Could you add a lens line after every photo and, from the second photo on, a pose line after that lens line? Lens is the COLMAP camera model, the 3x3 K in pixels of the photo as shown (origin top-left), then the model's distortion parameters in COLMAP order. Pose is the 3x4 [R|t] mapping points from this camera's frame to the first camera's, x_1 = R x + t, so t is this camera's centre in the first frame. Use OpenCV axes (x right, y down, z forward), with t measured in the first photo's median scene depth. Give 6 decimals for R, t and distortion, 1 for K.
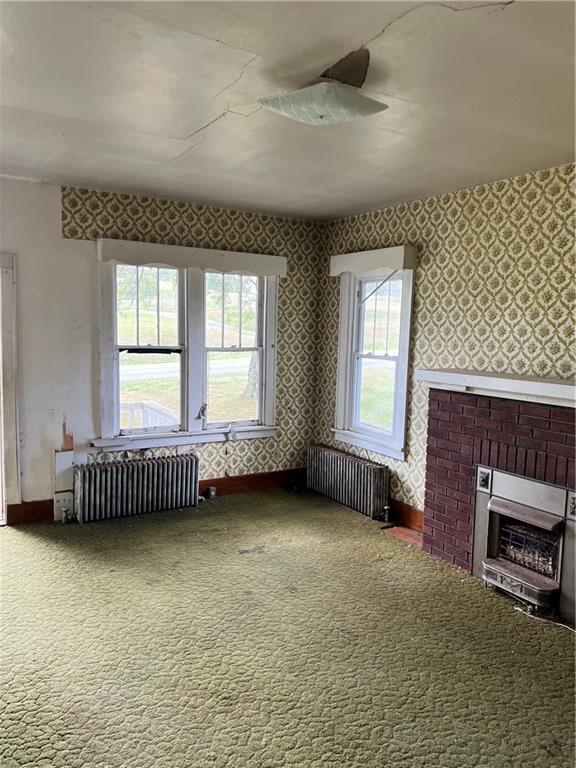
lens RADIAL K [[596.8, 0, 288.0], [0, 596.8, 384.0], [0, 0, 1]] dist [0.048861, -0.068074]
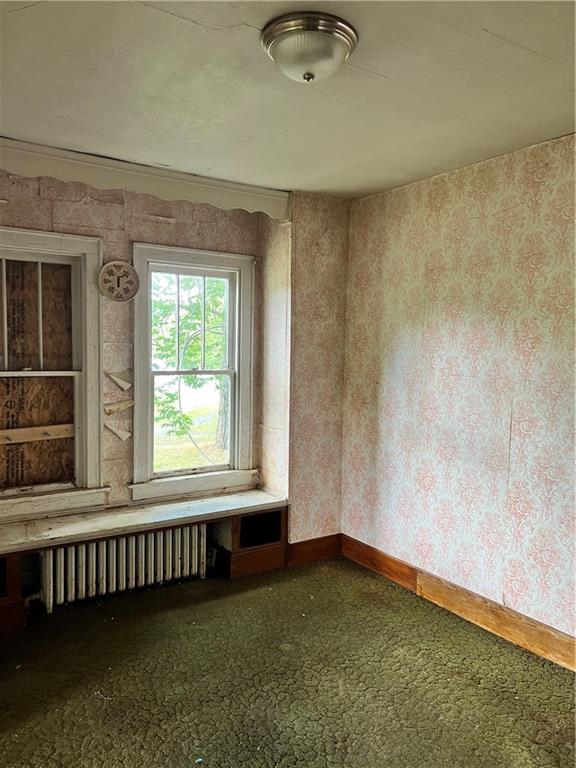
lens RADIAL K [[596.8, 0, 288.0], [0, 596.8, 384.0], [0, 0, 1]] dist [0.048861, -0.068074]
pose [[-0.073818, -0.092811, 0.992944, -1.687687], [0.072447, 0.992530, 0.098158, -0.255338], [-0.994637, 0.079181, -0.066543, 2.327452]]
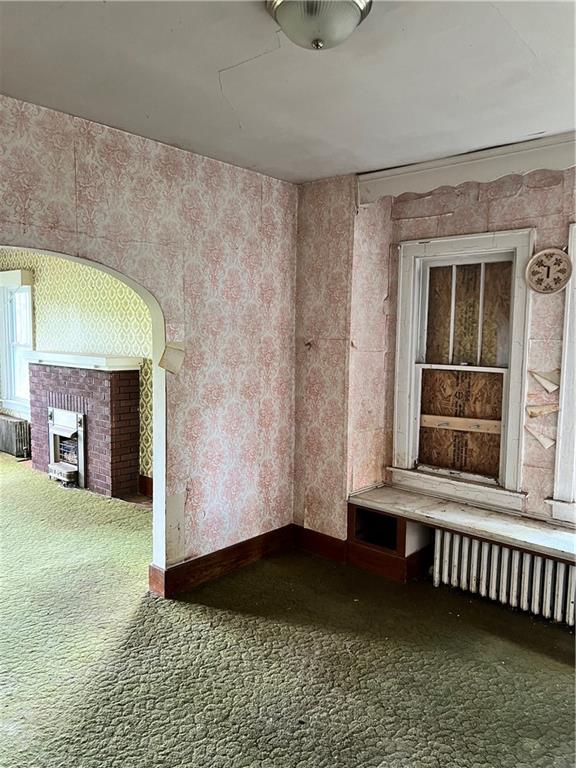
lens RADIAL K [[596.8, 0, 288.0], [0, 596.8, 384.0], [0, 0, 1]] dist [0.048861, -0.068074]
pose [[0.957017, -0.032500, 0.288205, 0.383886], [0.032871, 0.999453, 0.003553, 0.070326], [-0.288163, 0.006073, 0.957562, -0.621385]]
